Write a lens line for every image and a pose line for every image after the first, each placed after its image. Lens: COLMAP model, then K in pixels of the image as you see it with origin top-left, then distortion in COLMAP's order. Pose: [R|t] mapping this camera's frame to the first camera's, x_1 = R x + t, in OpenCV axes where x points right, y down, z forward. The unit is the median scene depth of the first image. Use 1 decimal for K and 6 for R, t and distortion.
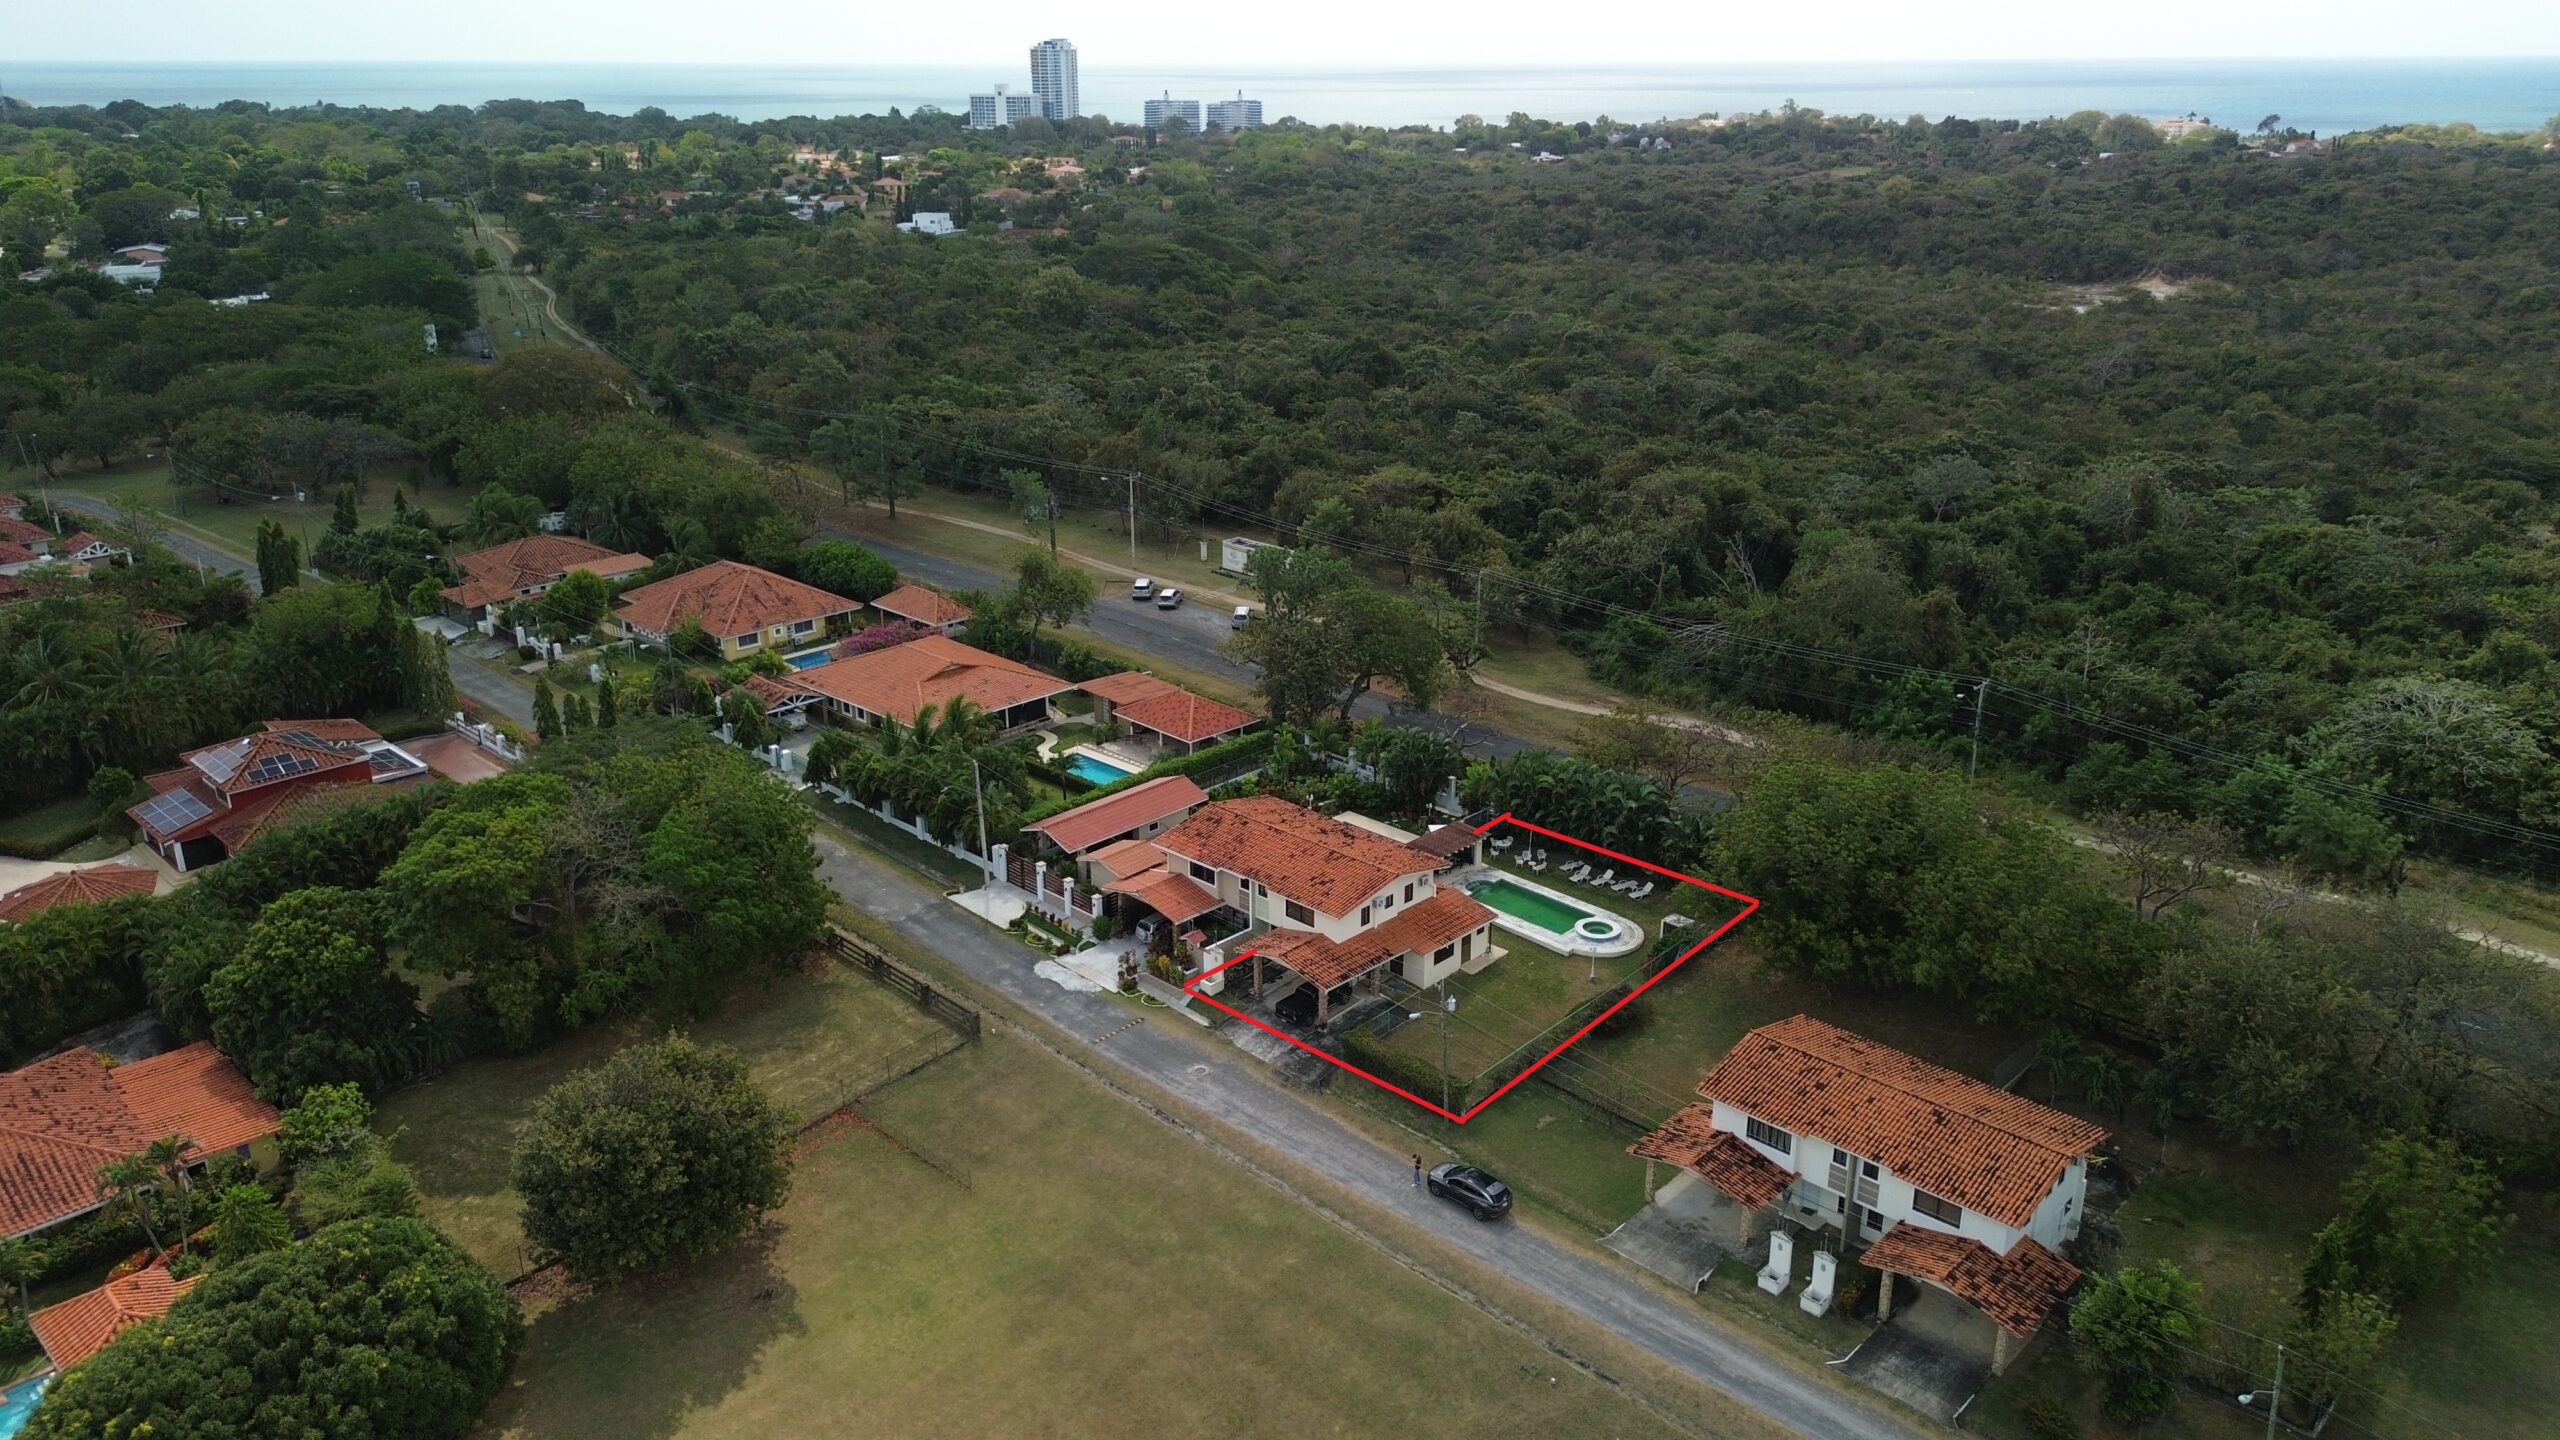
lens RADIAL K [[1816.5, 0, 1280.0], [0, 1816.5, 720.0], [0, 0, 1]] dist [0.072252, -0.076107]
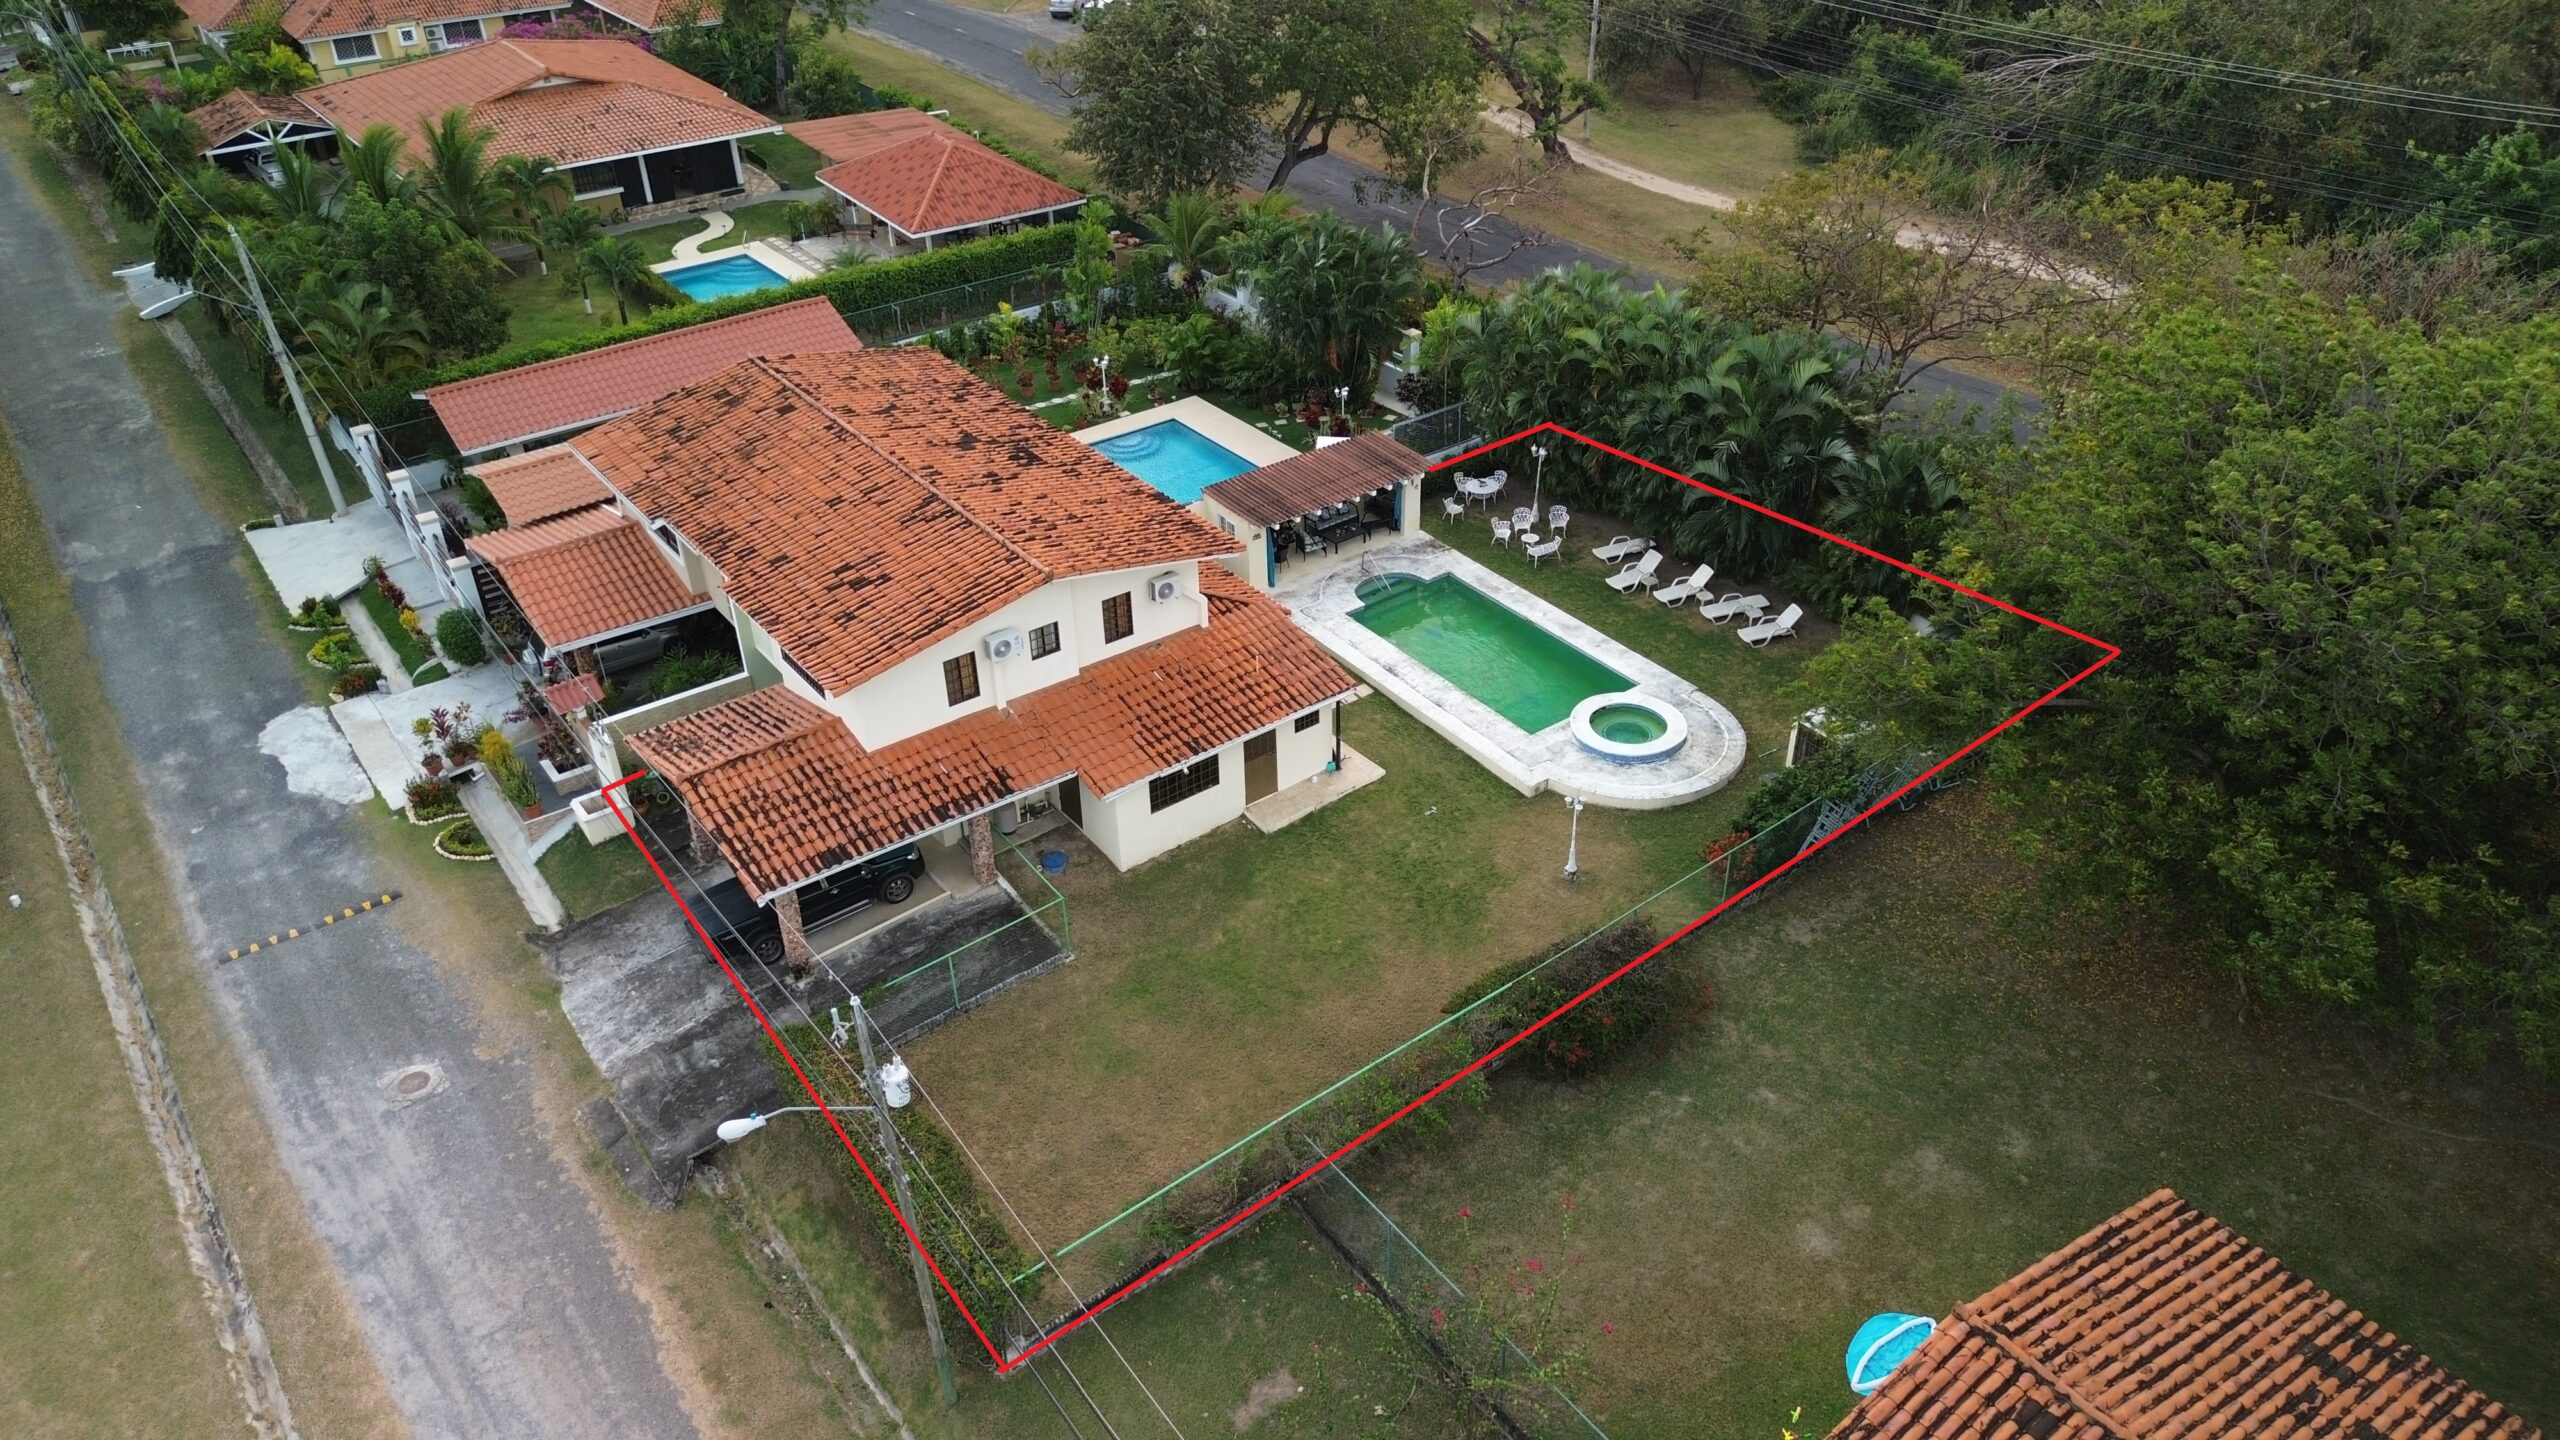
lens RADIAL K [[1816.5, 0, 1280.0], [0, 1816.5, 720.0], [0, 0, 1]] dist [0.072252, -0.076107]
pose [[0.986888, 0.075926, -0.142435, 0.106335], [-0.041198, 0.971716, 0.232531, 0.016449], [0.156062, -0.223614, 0.962103, 0.413196]]
